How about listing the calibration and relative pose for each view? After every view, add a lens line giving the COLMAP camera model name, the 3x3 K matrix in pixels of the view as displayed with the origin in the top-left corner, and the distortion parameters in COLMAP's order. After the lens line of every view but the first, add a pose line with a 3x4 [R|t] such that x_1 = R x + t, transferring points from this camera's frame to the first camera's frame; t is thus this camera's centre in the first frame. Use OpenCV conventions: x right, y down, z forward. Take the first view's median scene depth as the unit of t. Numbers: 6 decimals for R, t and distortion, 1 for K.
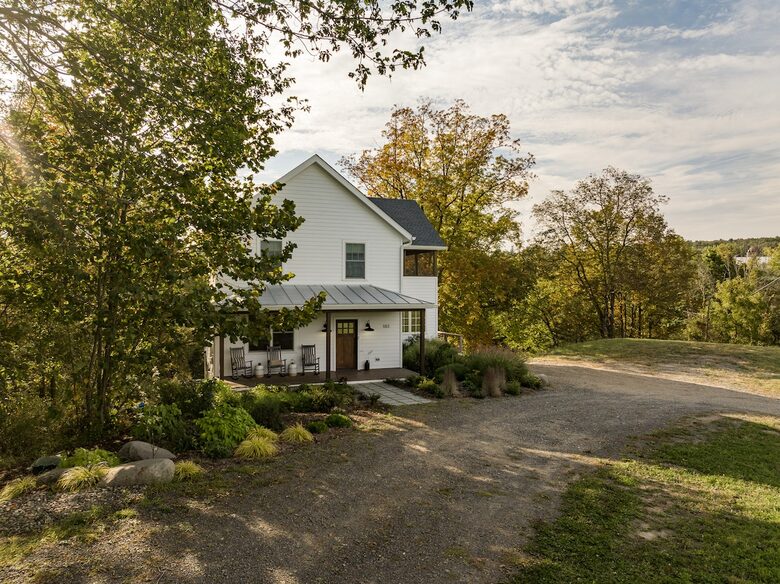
lens RADIAL K [[553.0, 0, 395.1], [0, 553.0, 293.1], [0, 0, 1]] dist [-0.051028, 0.016147]
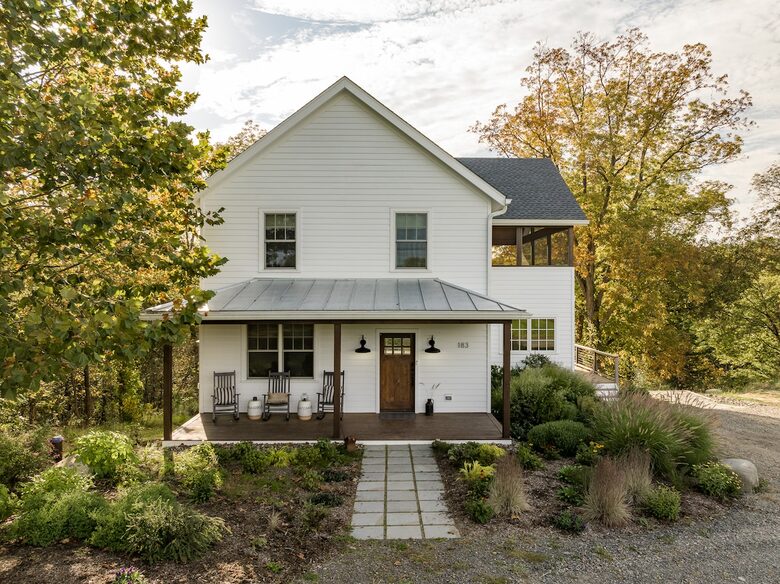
lens RADIAL K [[553.0, 0, 393.5], [0, 553.0, 291.5], [0, 0, 1]] dist [-0.051028, 0.016147]
pose [[0.939483, 0.001128, -0.342593, 0.118840], [-0.001219, 0.999999, -0.000051, -0.000139], [0.342593, 0.000465, 0.939484, 0.379616]]
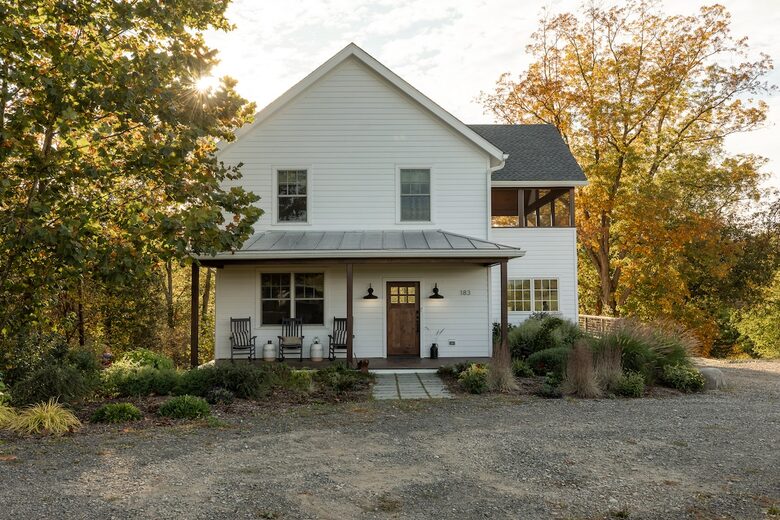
lens RADIAL K [[656.6, 0, 385.3], [0, 656.6, 267.0], [0, 0, 1]] dist [-0.016606, 0.014799]
pose [[0.937589, -0.024563, -0.346877, 0.160576], [0.007458, 0.998693, -0.050559, 0.066187], [0.347665, 0.044817, 0.936547, 0.229759]]
